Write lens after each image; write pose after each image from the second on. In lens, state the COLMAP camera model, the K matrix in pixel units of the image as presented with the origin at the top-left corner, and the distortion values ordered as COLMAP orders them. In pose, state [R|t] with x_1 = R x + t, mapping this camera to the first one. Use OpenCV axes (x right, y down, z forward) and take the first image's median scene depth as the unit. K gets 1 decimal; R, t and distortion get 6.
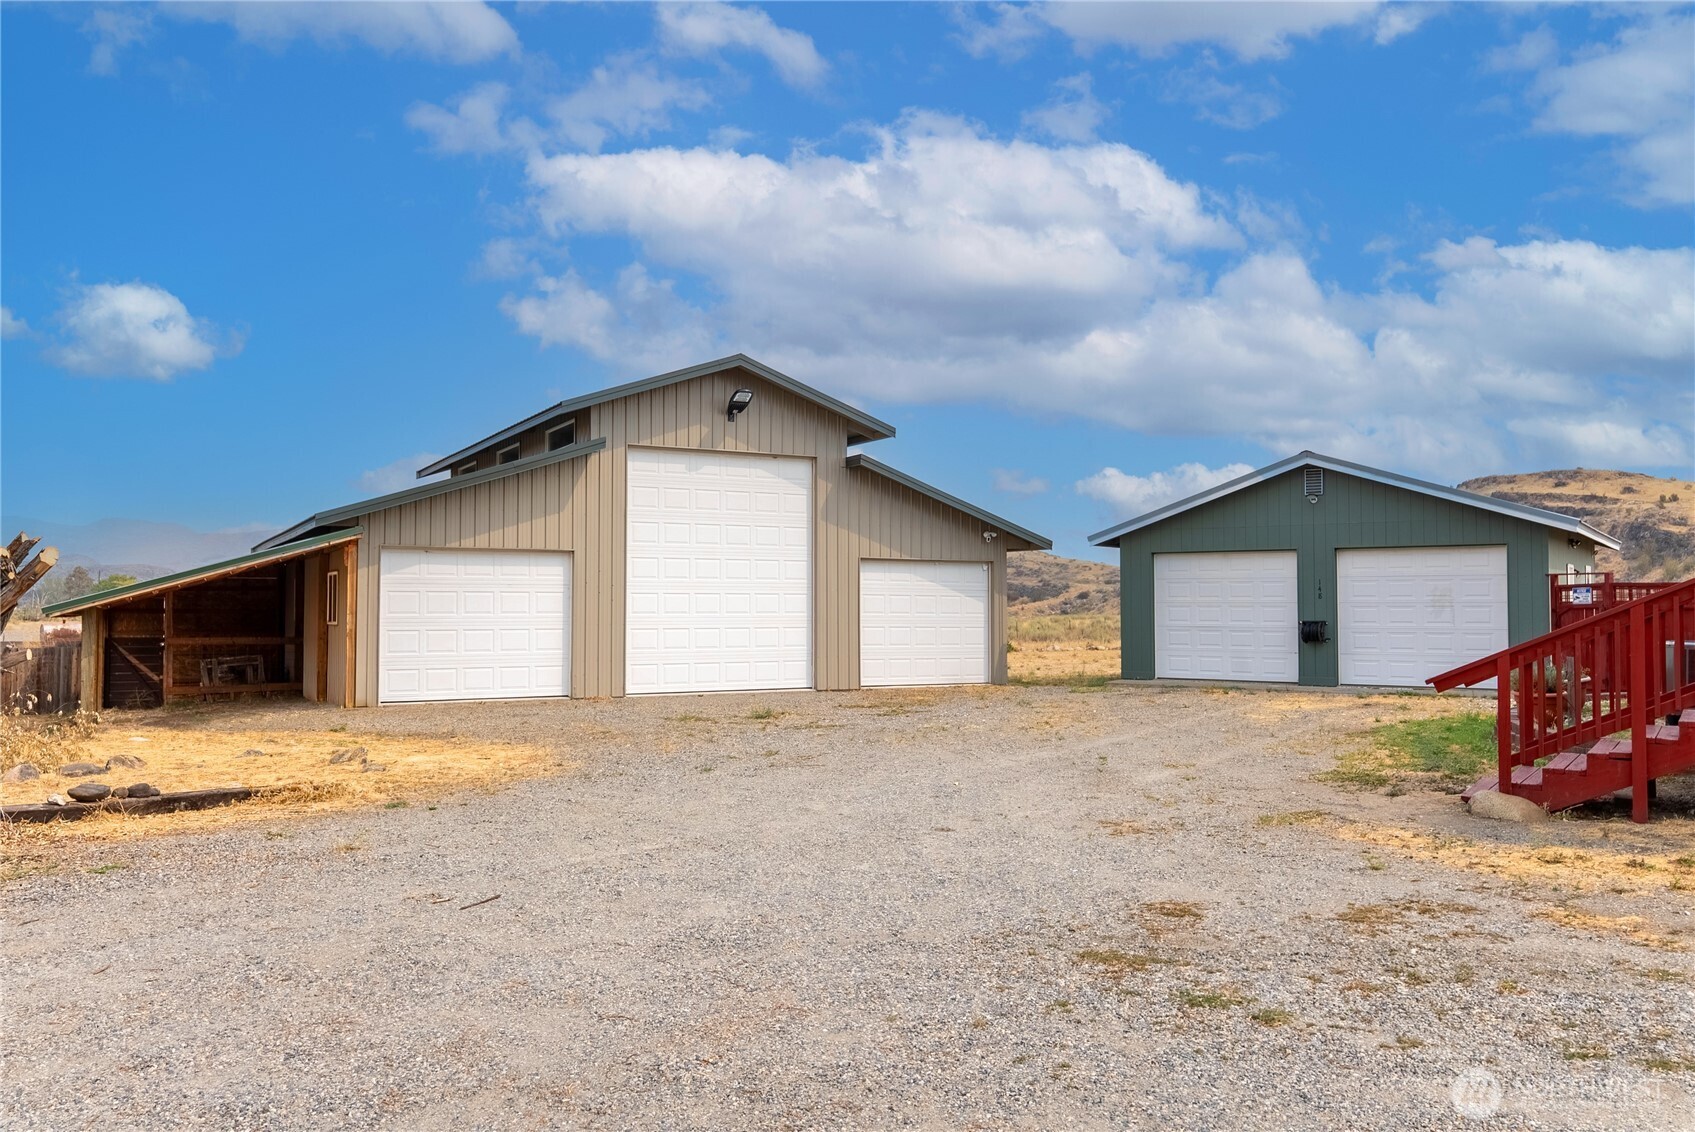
lens RADIAL K [[1263.4, 0, 847.5], [0, 1263.4, 566.0], [0, 0, 1]] dist [-0.003748, -0.001418]
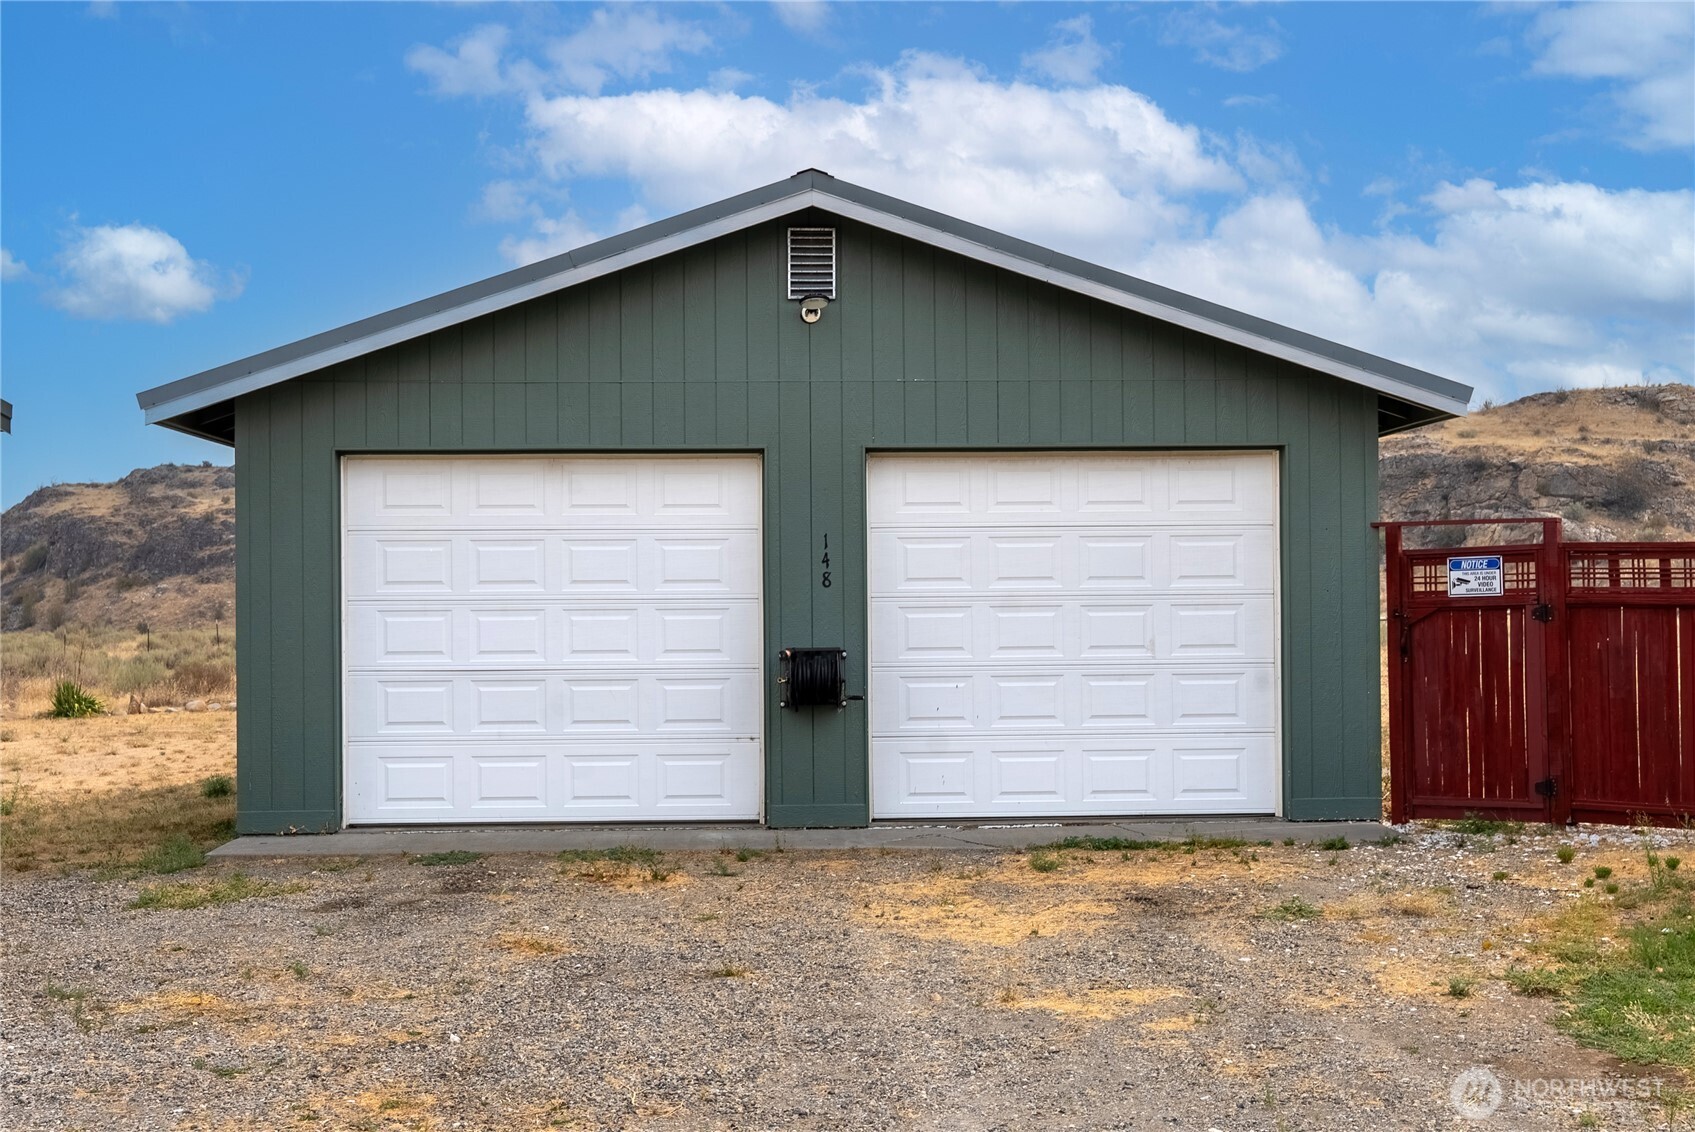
lens RADIAL K [[2161.6, 0, 847.5], [0, 2161.6, 566.0], [0, 0, 1]] dist [-0.003127, 0.020377]
pose [[0.792190, 0.006391, 0.610241, 0.000415], [-0.011097, 0.999931, 0.003934, 0.017557], [-0.610173, -0.009889, 0.792206, 0.512746]]
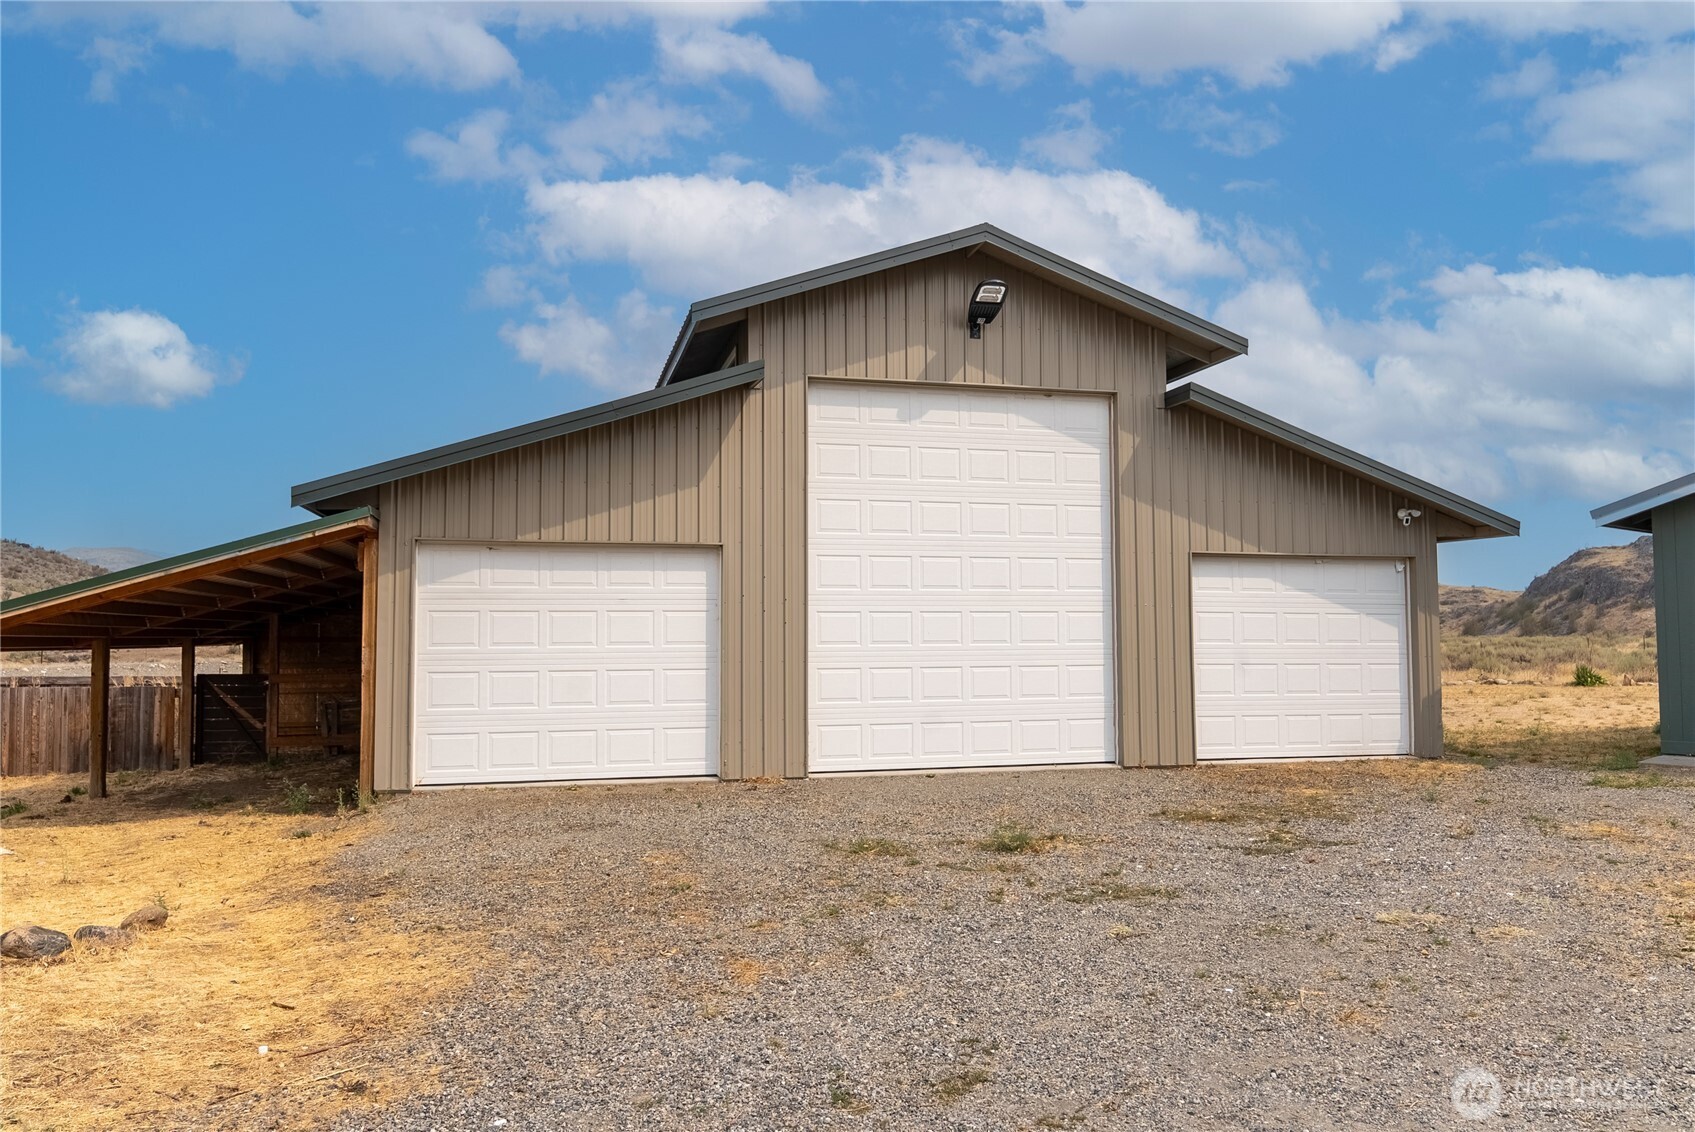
lens RADIAL K [[1170.5, 0, 842.5], [0, 1170.5, 568.8], [0, 0, 1]] dist [-0.005793, -0.003844]
pose [[0.964611, -0.017805, -0.263076, -0.004582], [0.012365, 0.999674, -0.022320, 0.012824], [0.263388, 0.018277, 0.964517, 0.425981]]
